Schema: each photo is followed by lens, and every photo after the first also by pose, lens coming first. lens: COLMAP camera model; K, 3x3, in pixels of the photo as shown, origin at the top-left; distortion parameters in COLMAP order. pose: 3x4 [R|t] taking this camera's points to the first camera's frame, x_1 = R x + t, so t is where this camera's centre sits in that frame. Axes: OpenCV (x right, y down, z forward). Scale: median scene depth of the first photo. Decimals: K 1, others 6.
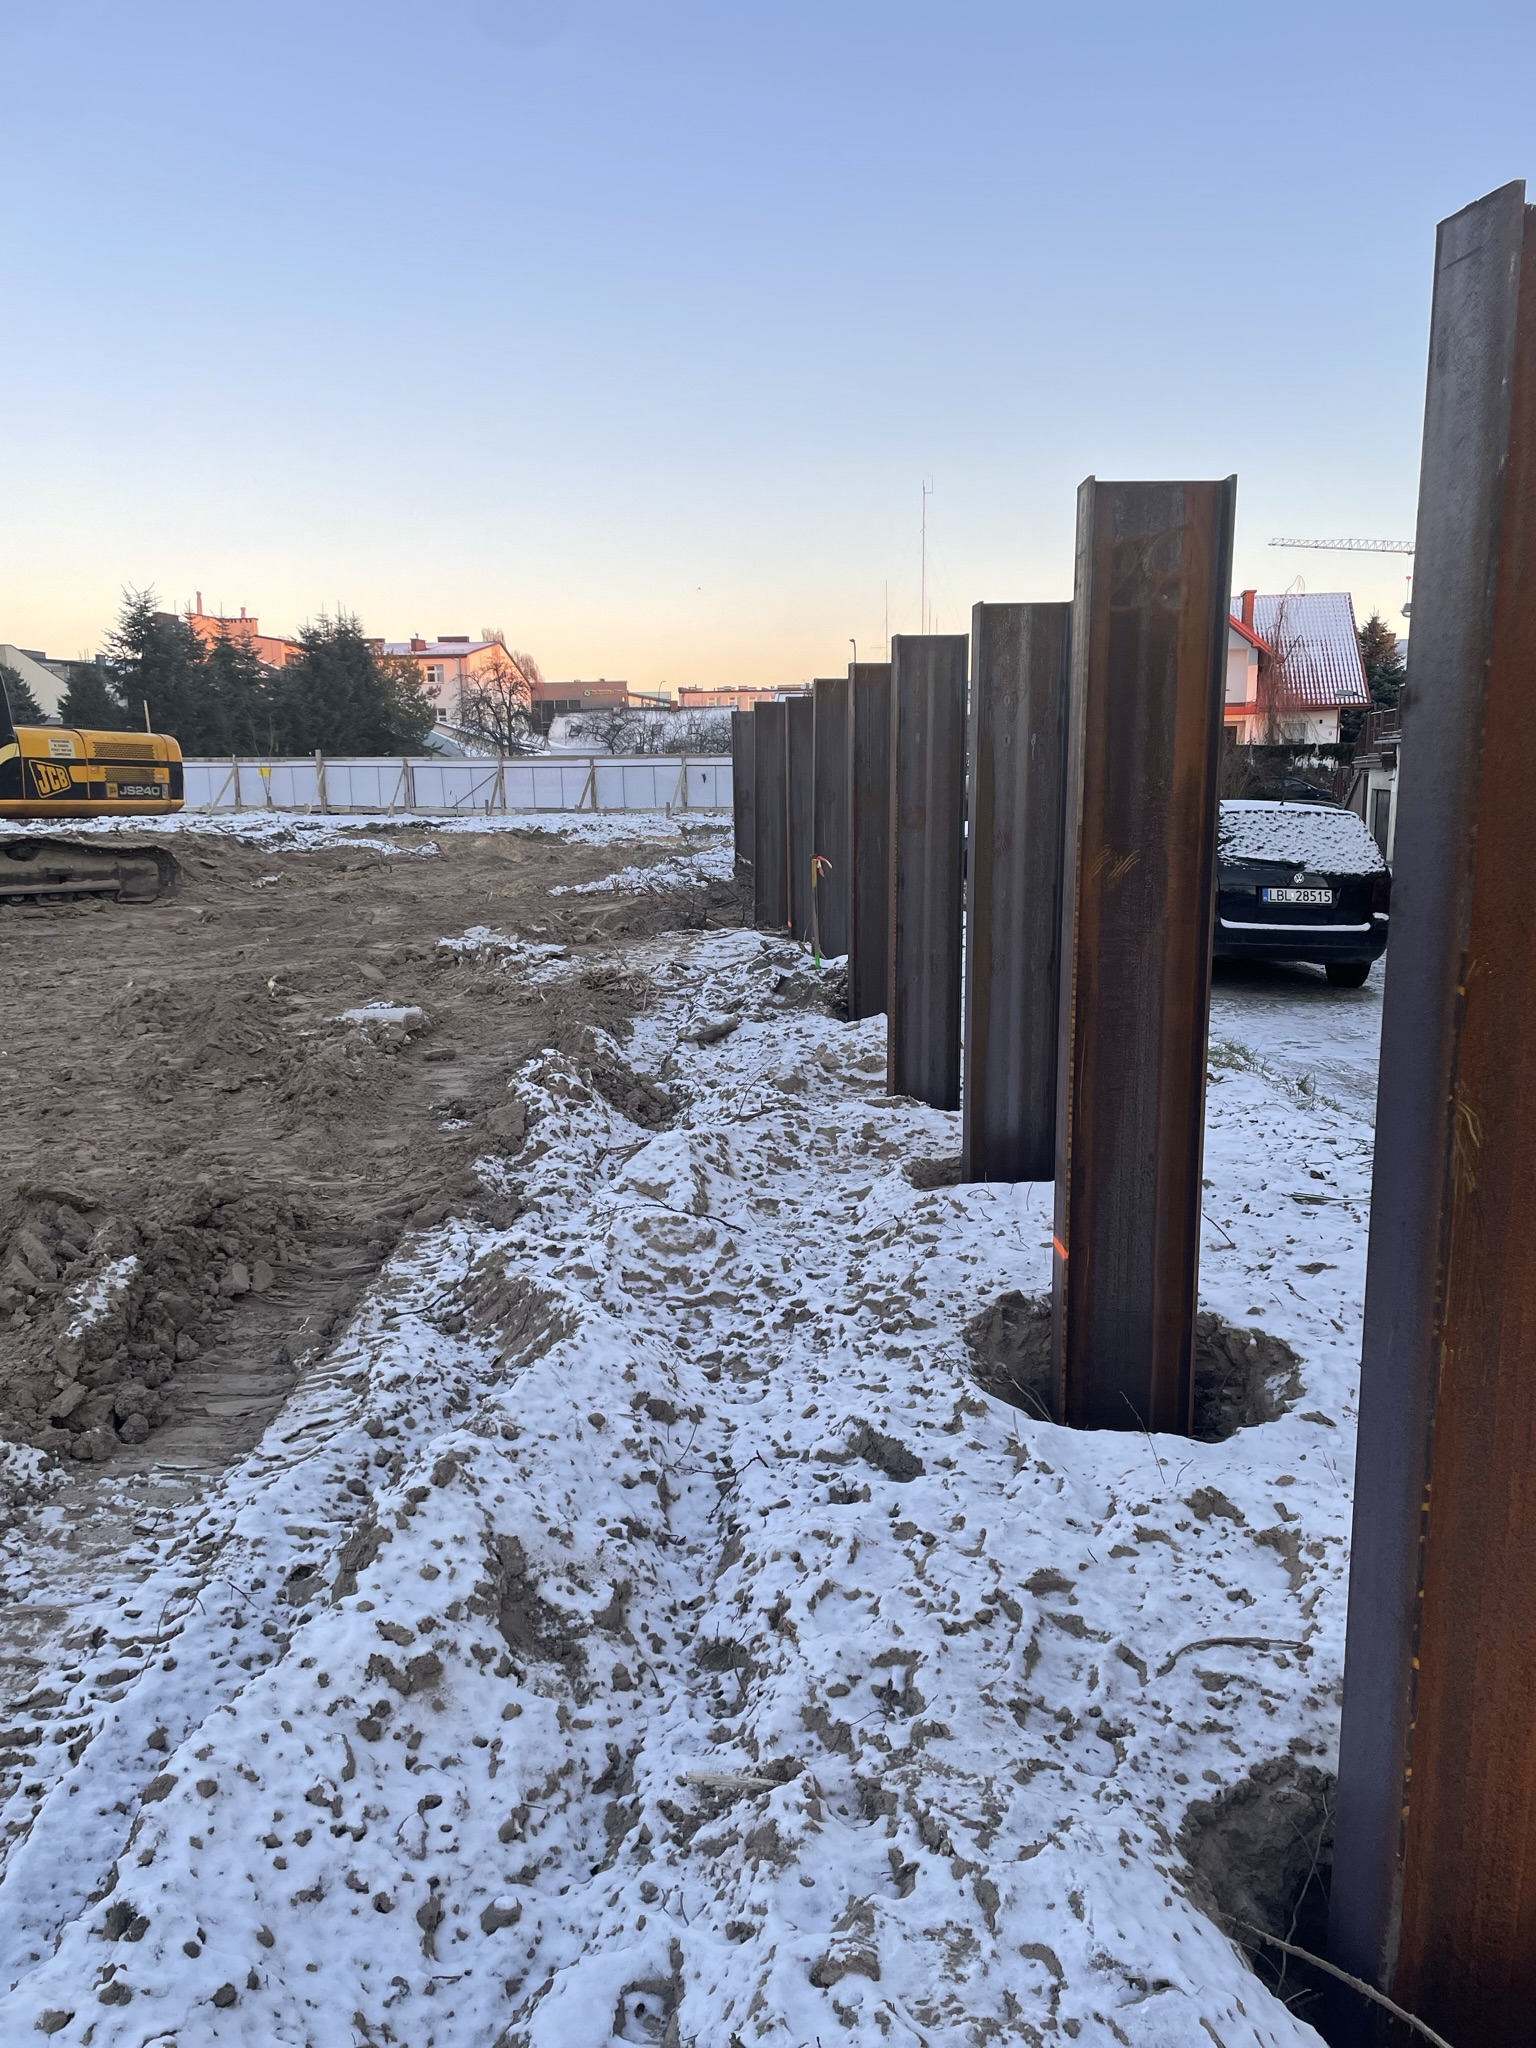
lens RADIAL K [[1530.3, 0, 770.2], [0, 1530.3, 1033.1], [0, 0, 1]] dist [0.073596, -0.007612]
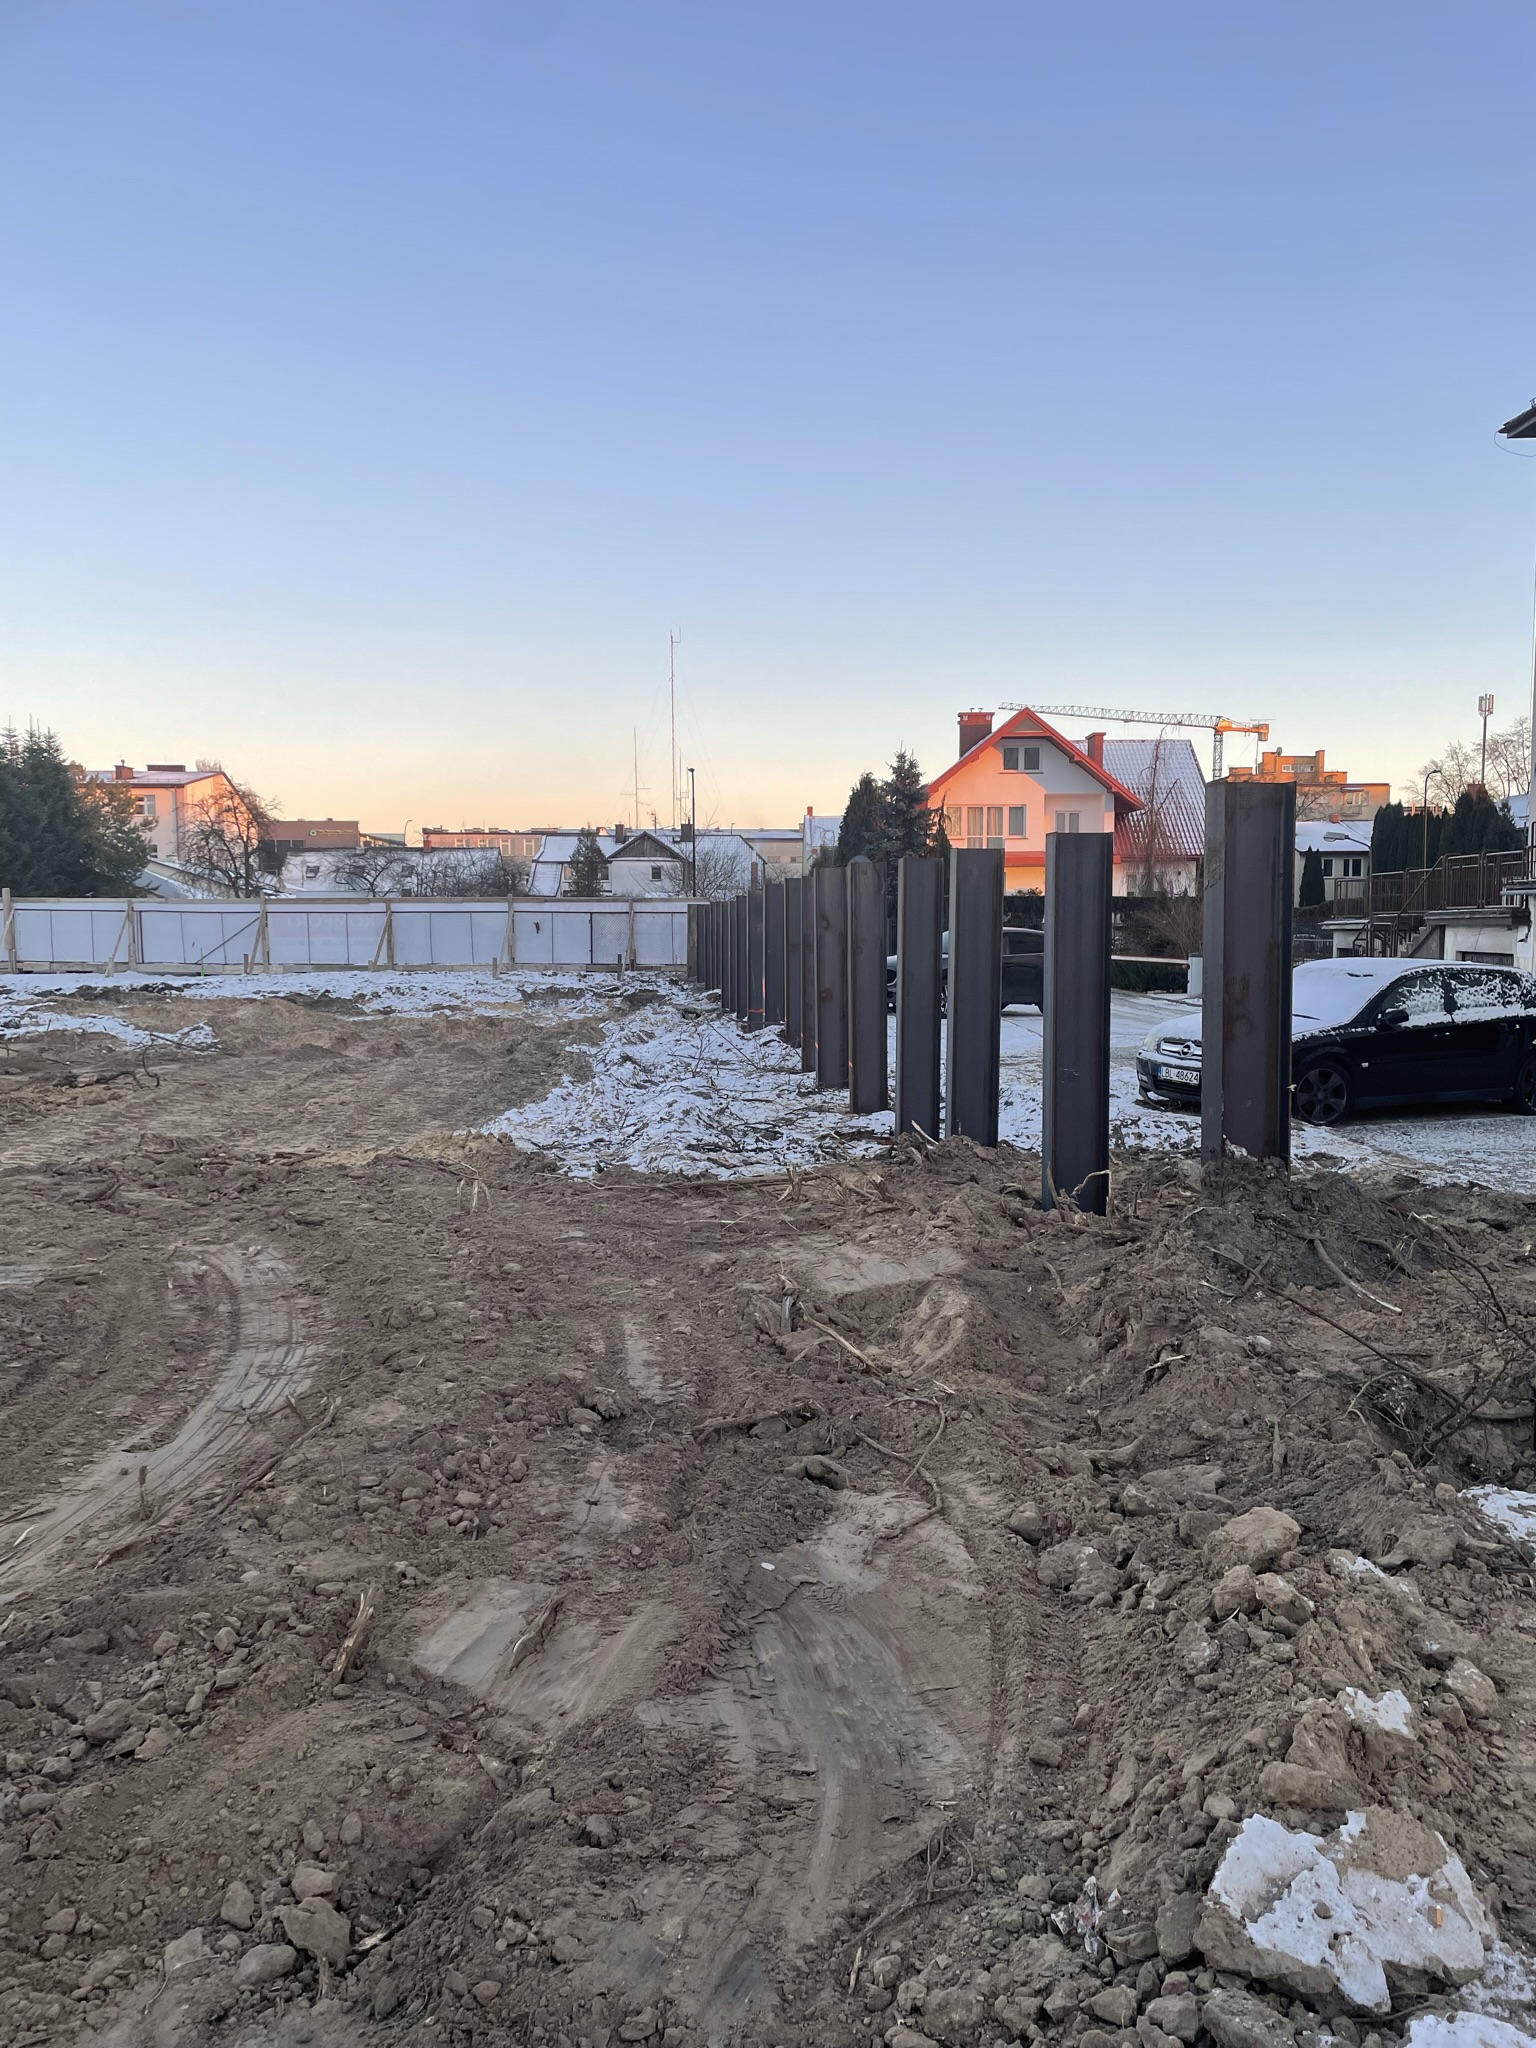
lens RADIAL K [[1530.3, 0, 782.9], [0, 1530.3, 1017.8], [0, 0, 1]] dist [0.073596, -0.007612]
pose [[0.981992, -0.005025, 0.188857, -0.072414], [0.024663, 0.994501, -0.101777, -0.037901], [-0.187307, 0.104602, 0.976716, 0.216872]]
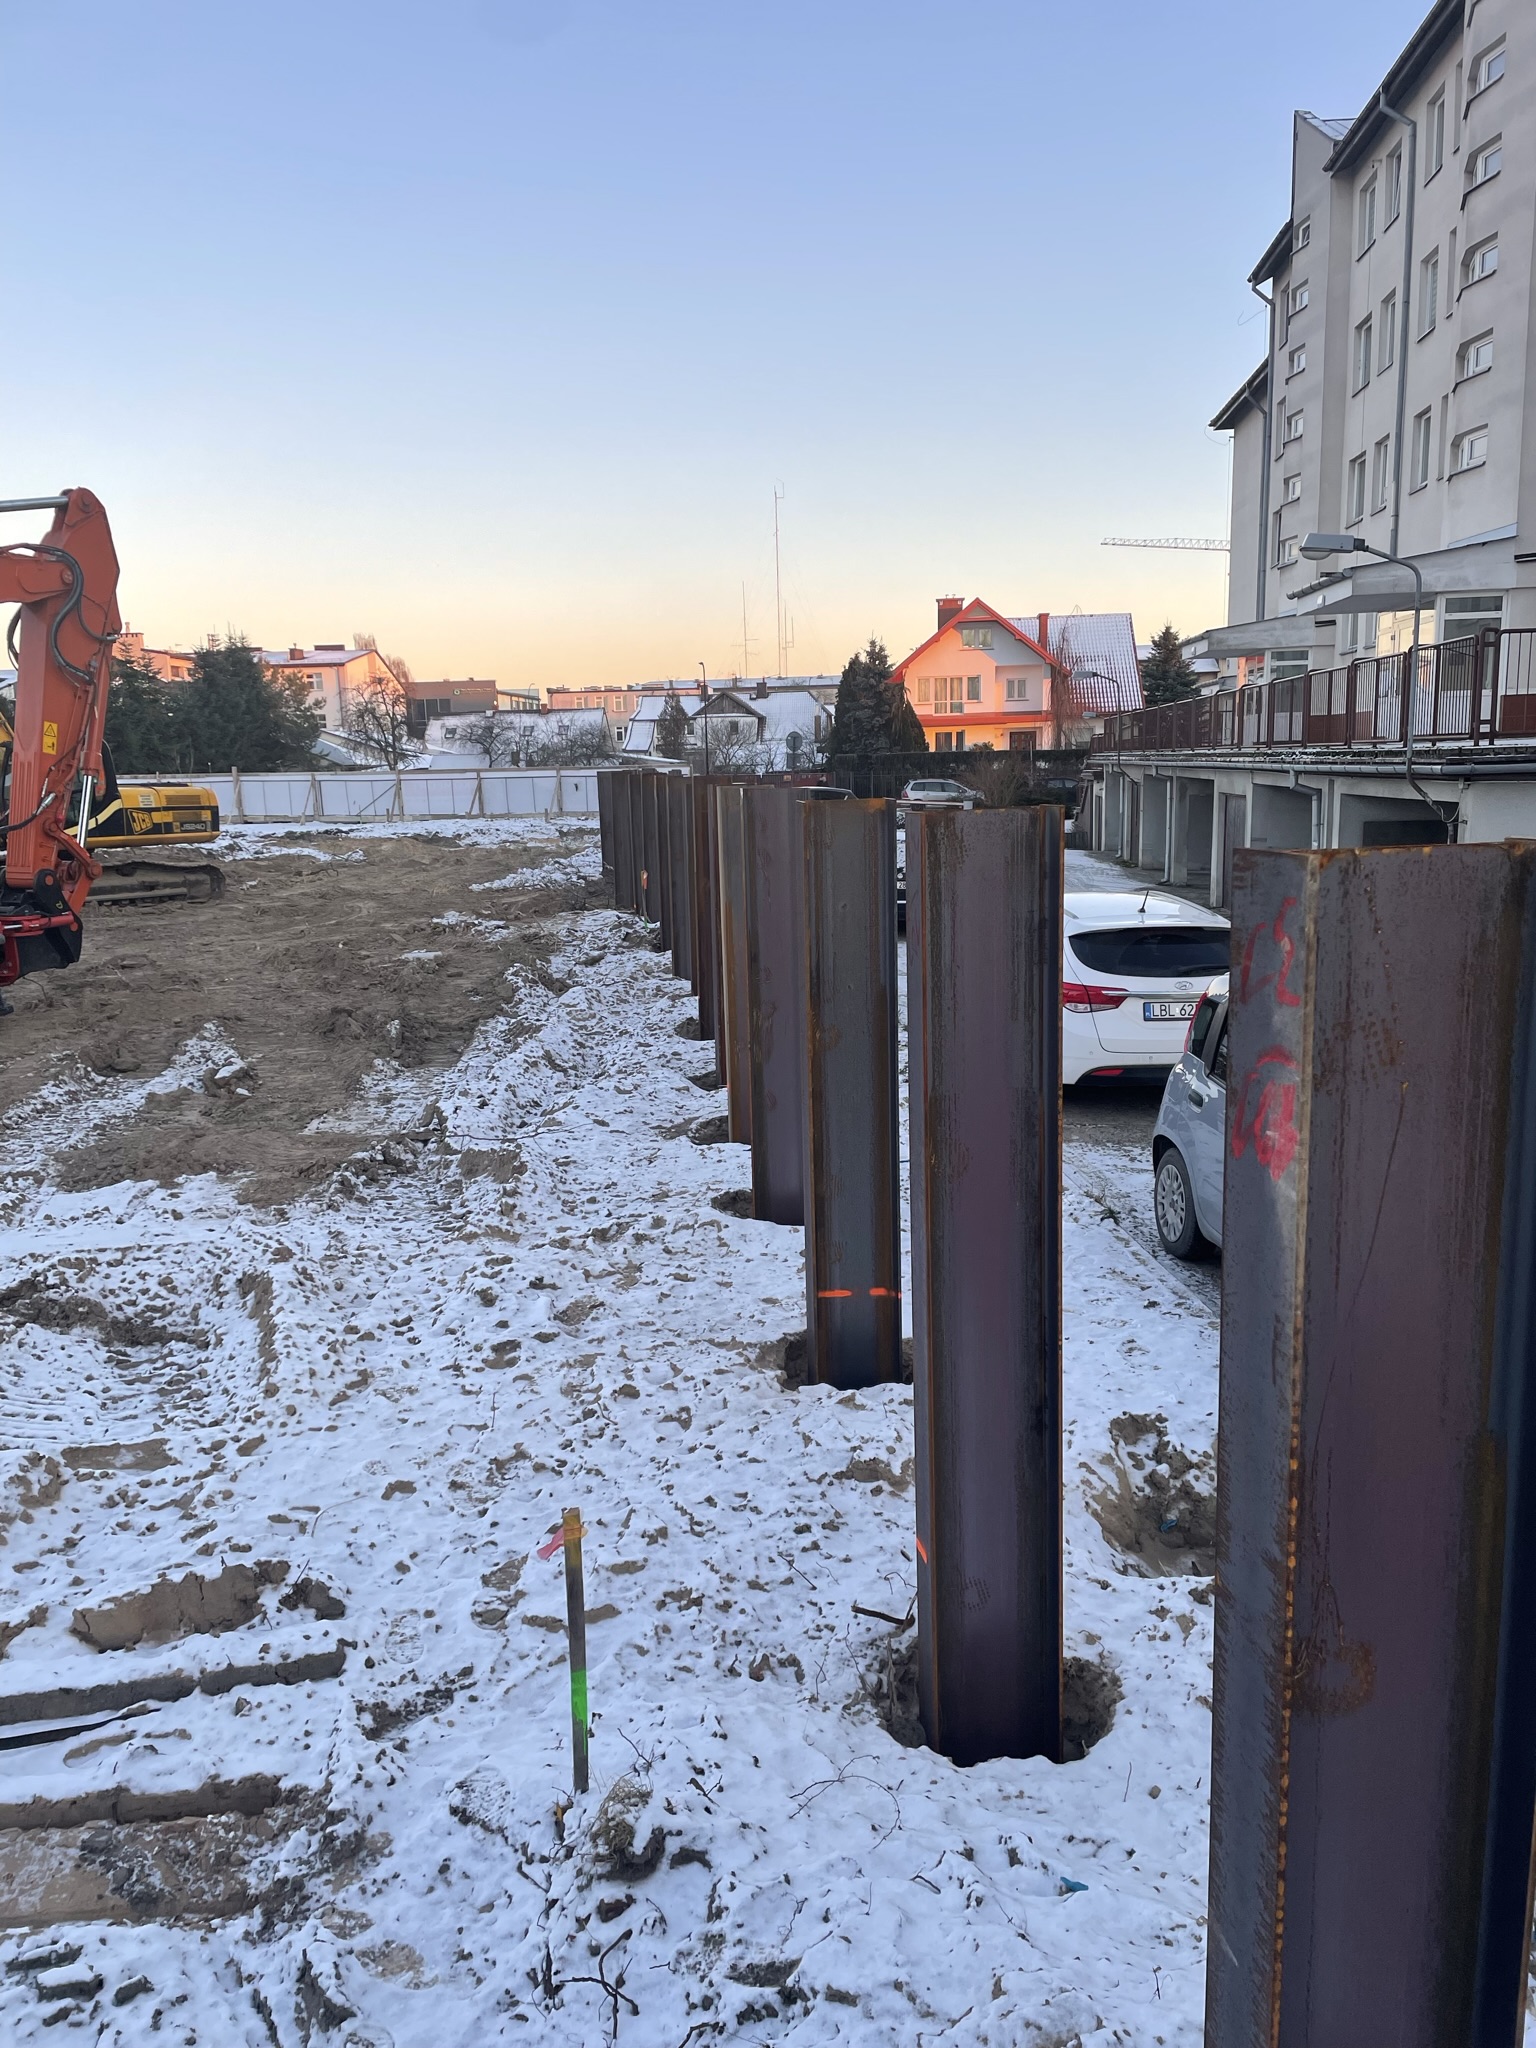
lens RADIAL K [[1530.3, 0, 758.6], [0, 1530.3, 1026.4], [0, 0, 1]] dist [0.073596, -0.007612]
pose [[0.996955, -0.029202, 0.072300, 0.006183], [0.028905, 0.999569, 0.005160, 0.015773], [-0.072419, -0.003055, 0.997370, -0.193480]]
